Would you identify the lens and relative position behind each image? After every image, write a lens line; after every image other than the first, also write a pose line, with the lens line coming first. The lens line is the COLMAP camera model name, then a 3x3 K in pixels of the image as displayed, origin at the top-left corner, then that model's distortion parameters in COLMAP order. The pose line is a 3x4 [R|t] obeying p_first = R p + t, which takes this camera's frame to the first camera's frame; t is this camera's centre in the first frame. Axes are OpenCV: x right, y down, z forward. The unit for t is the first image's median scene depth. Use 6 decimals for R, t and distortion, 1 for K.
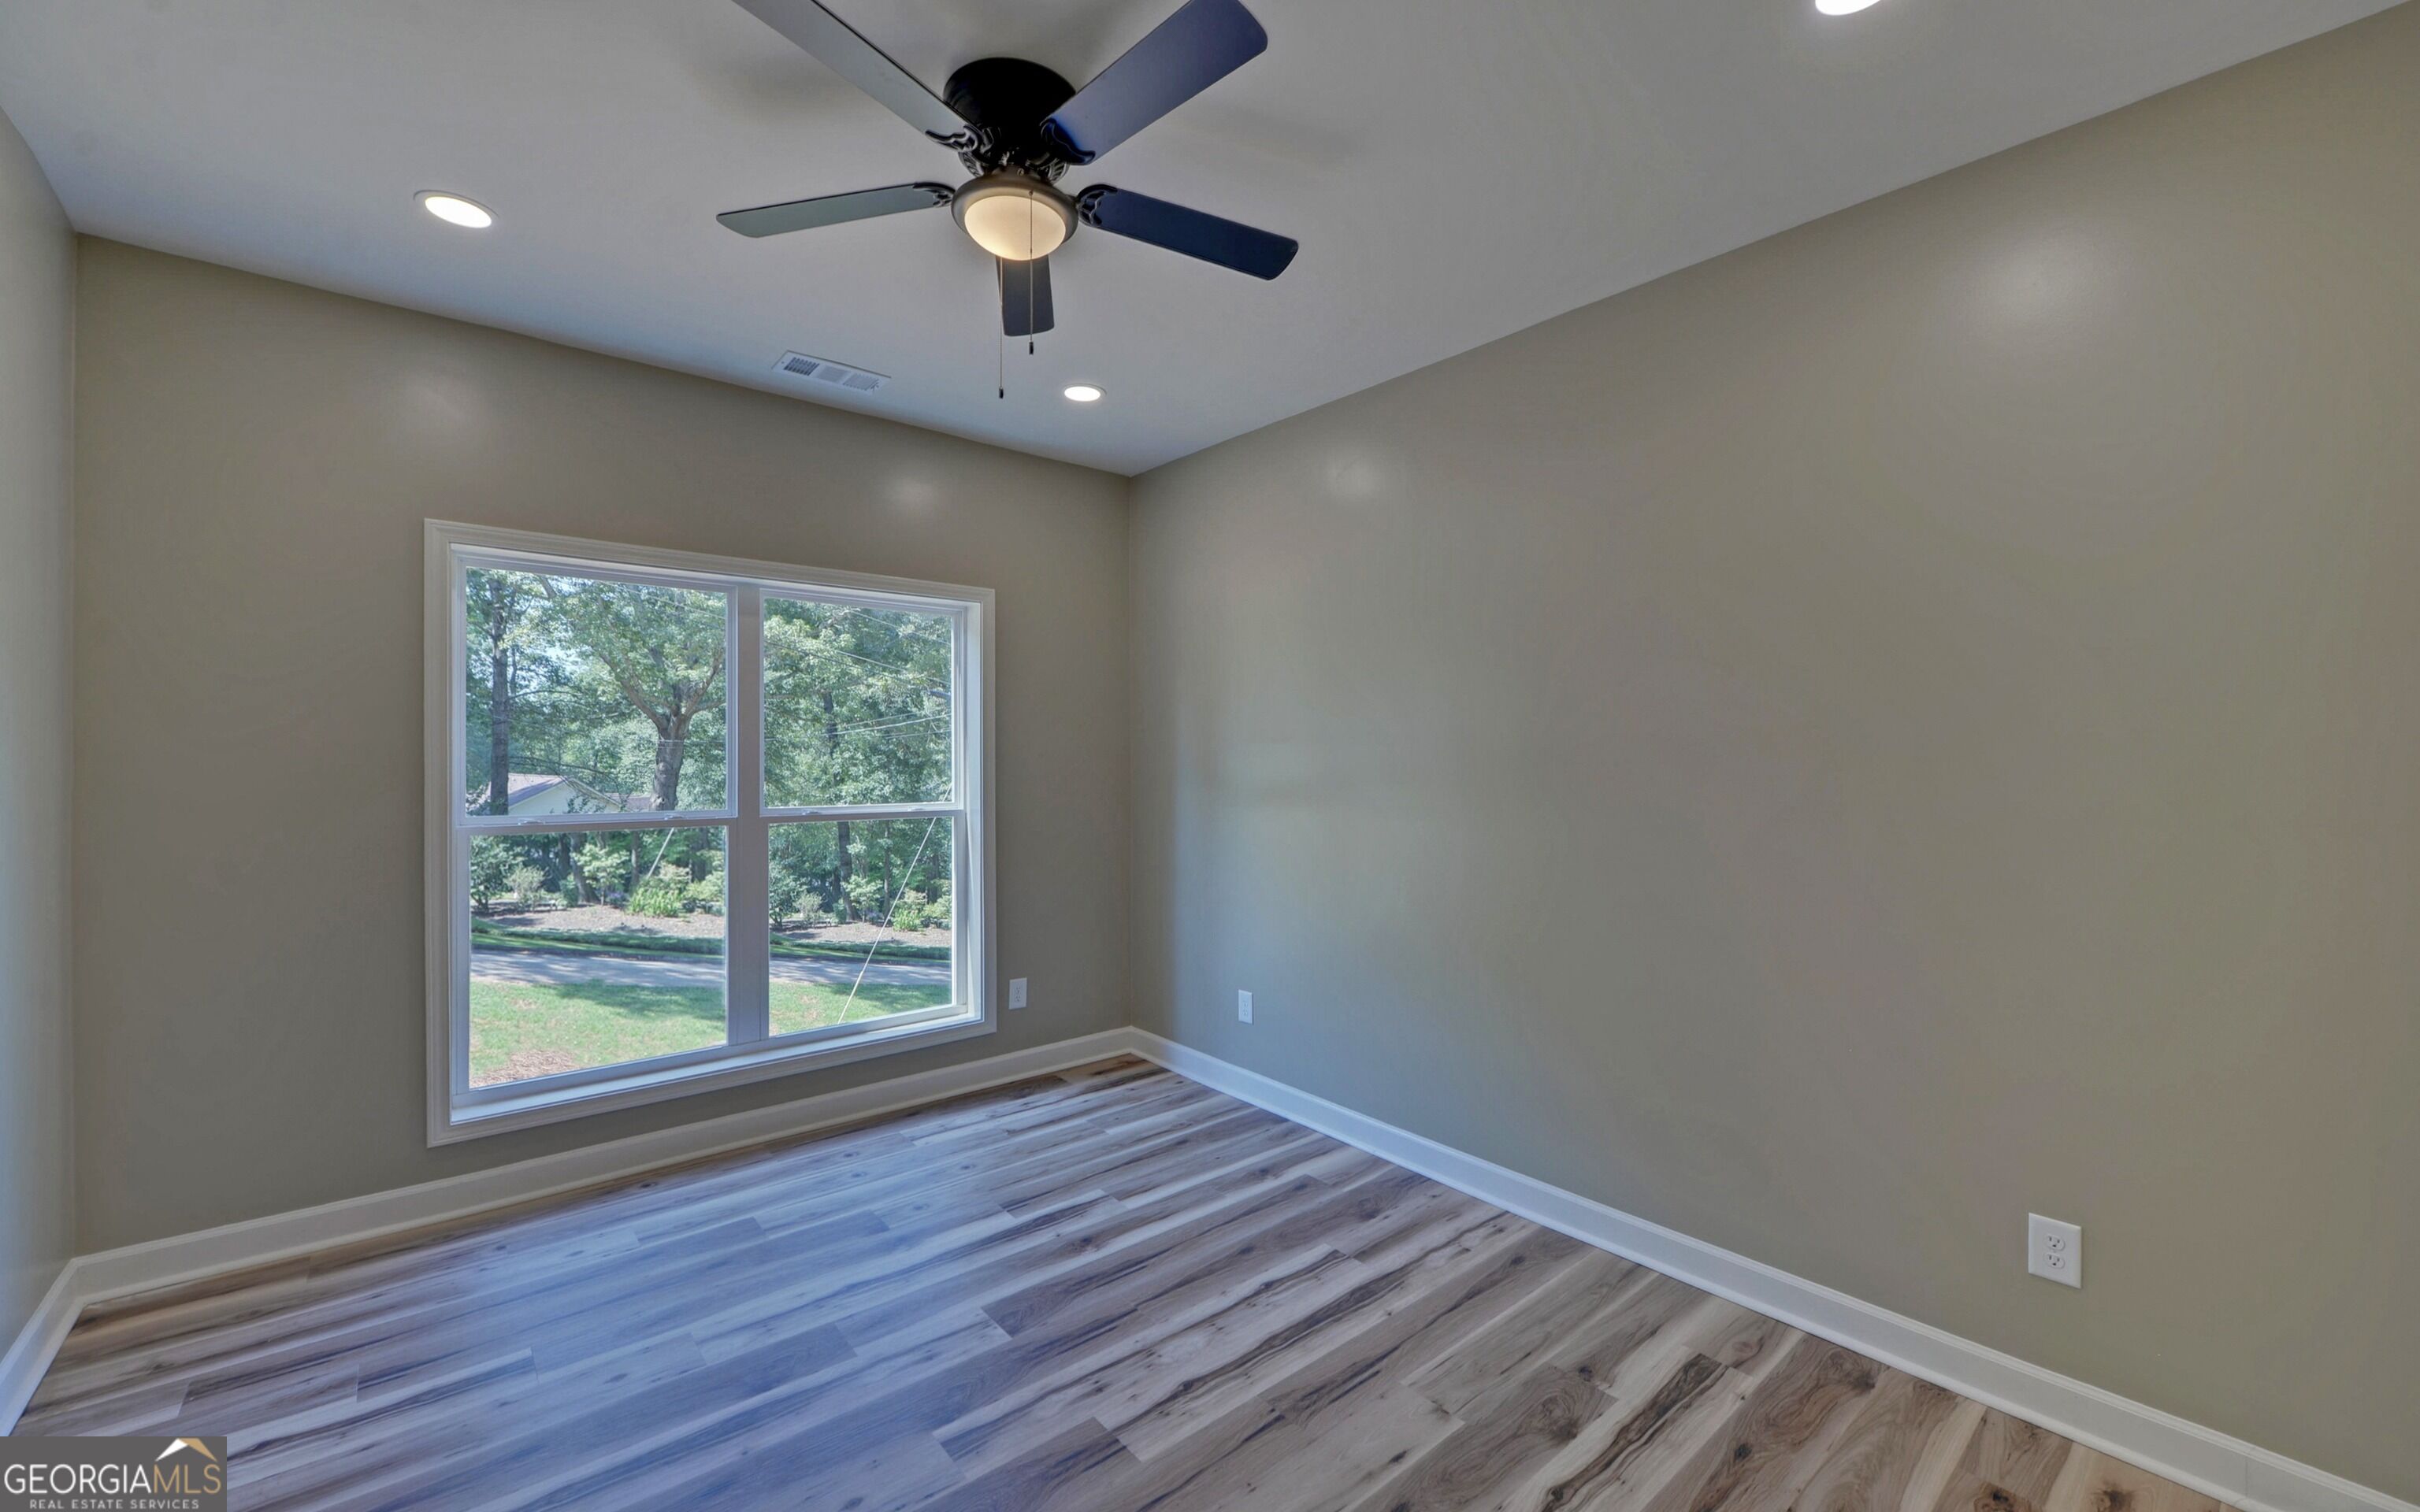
lens RADIAL K [[968.3, 0, 1203.6], [0, 968.3, 753.3], [0, 0, 1]] dist [-0.006086, -0.001379]
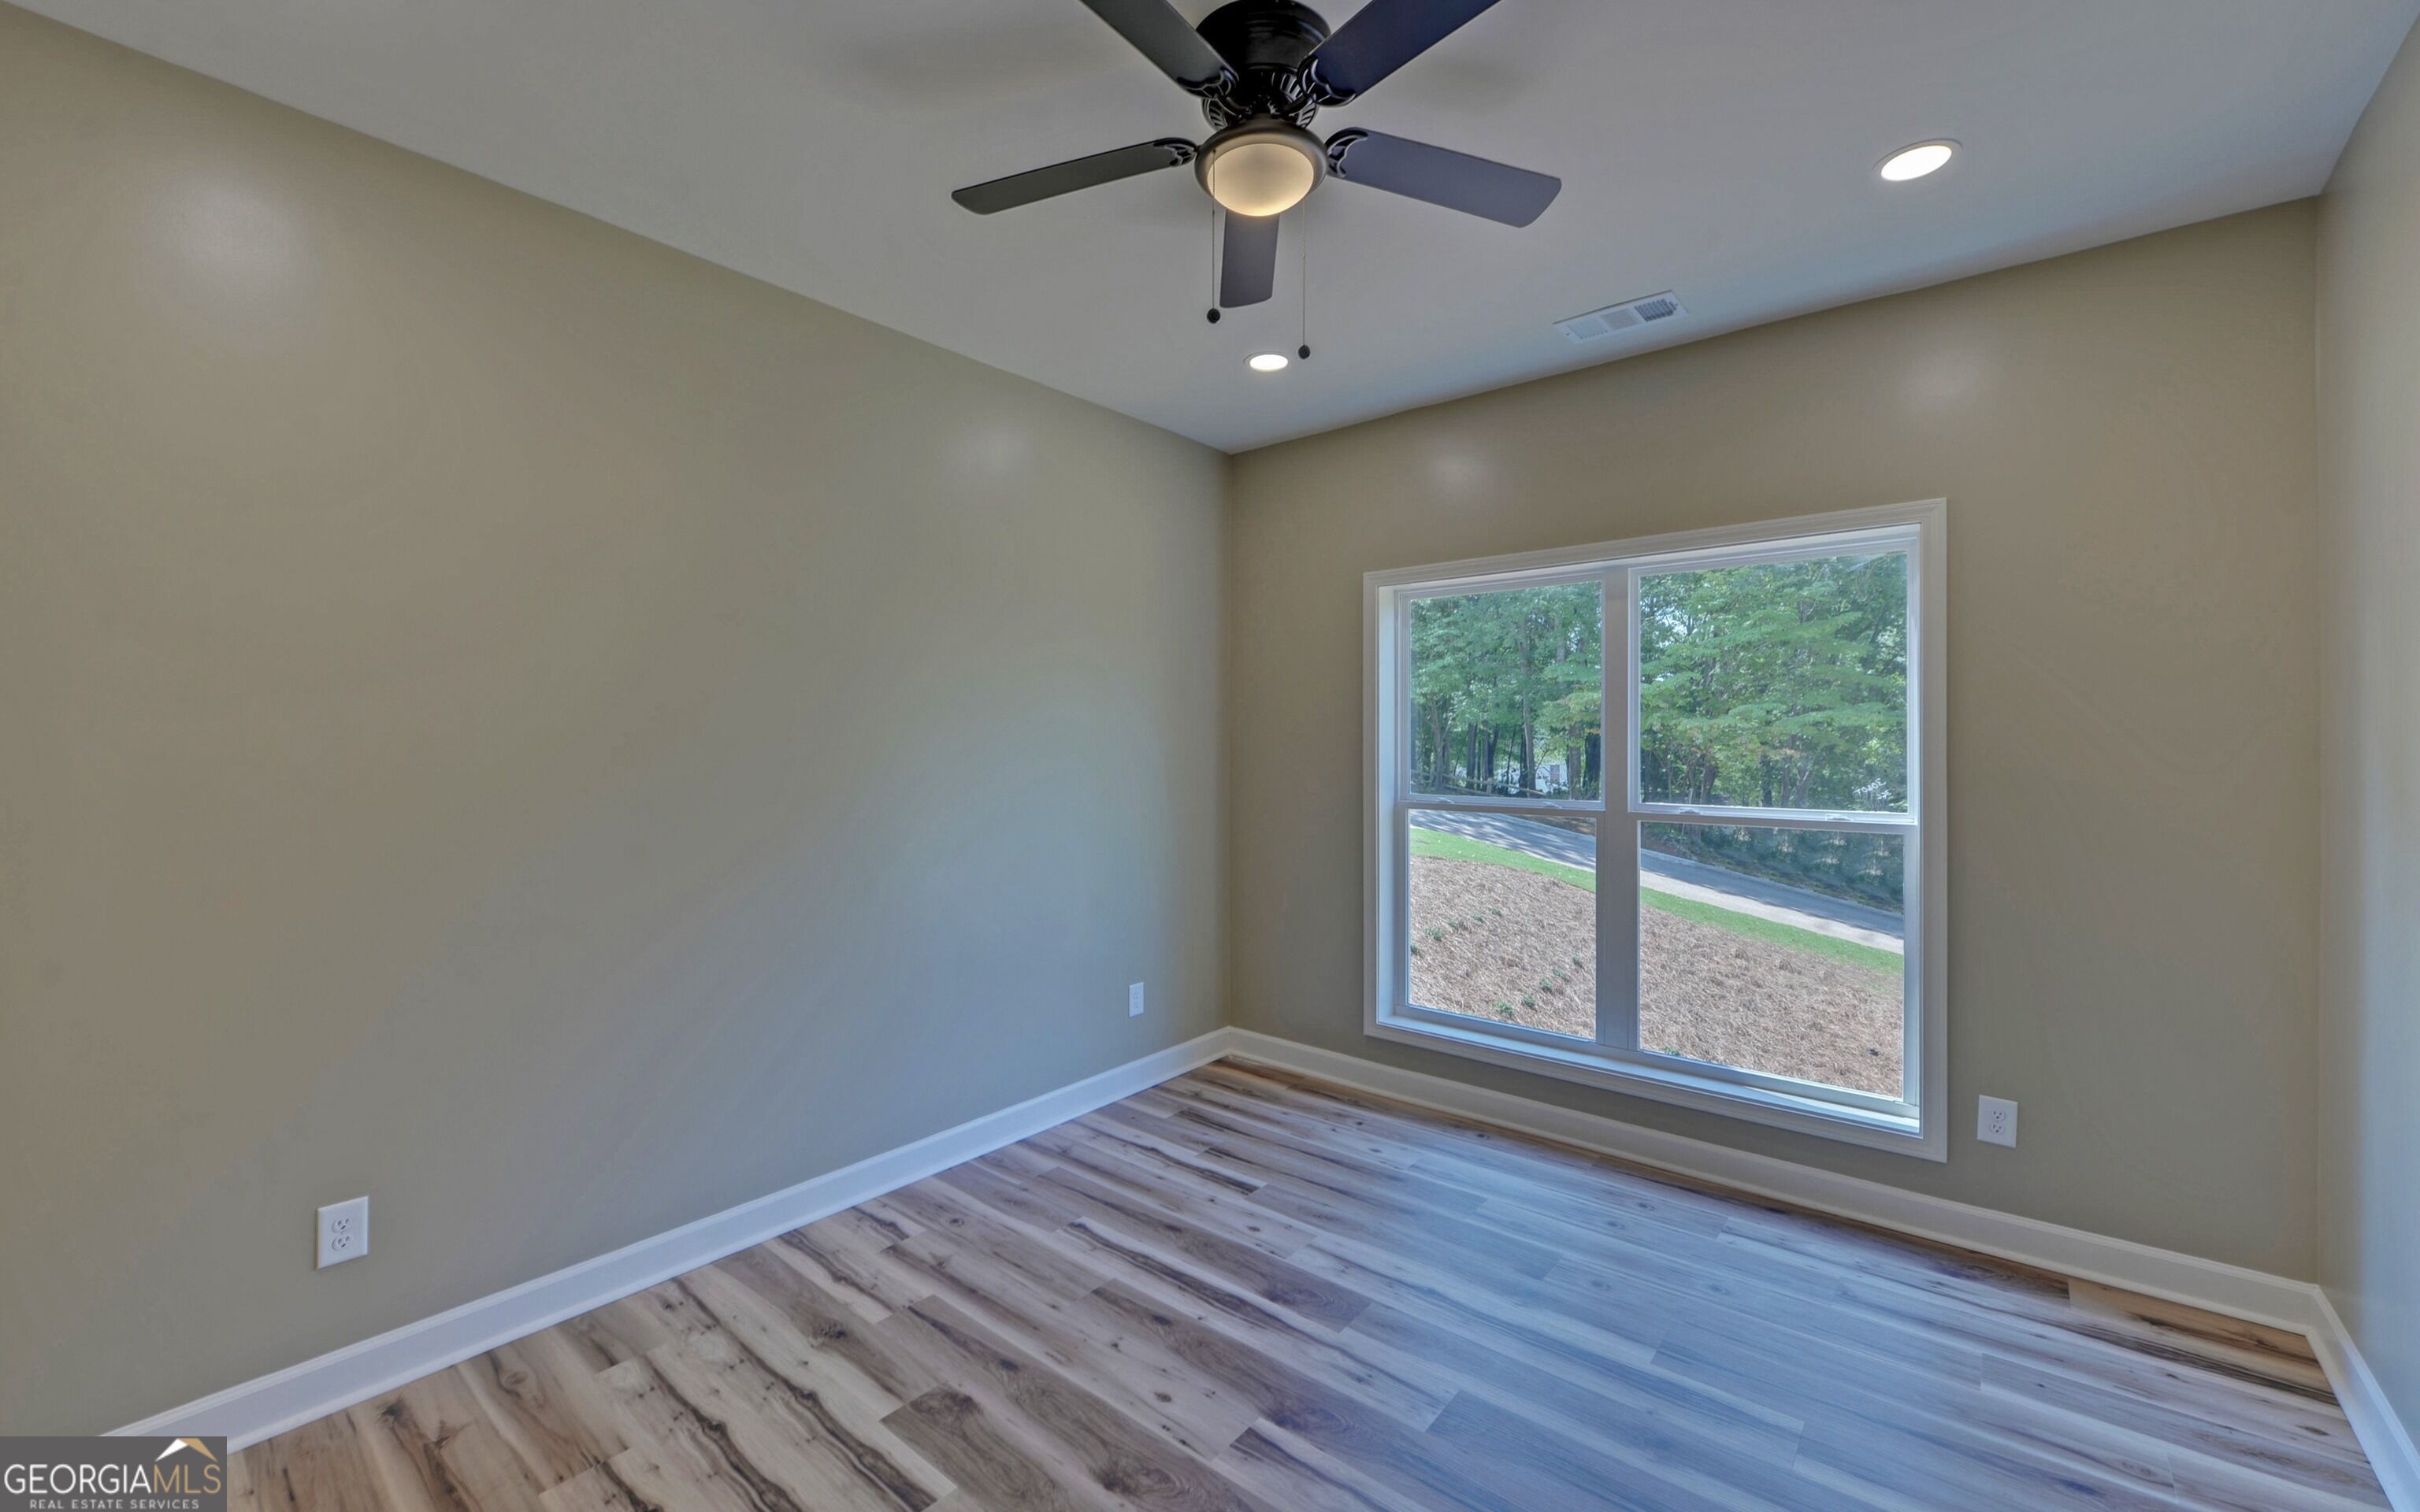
lens RADIAL K [[968.3, 0, 1210.4], [0, 968.3, 749.7], [0, 0, 1]] dist [-0.006086, -0.001379]
pose [[0.170631, 0.006275, -0.985315, 0.512662], [-0.000133, 0.999980, 0.006346, -0.000009], [0.985335, -0.000952, 0.170629, 0.569489]]
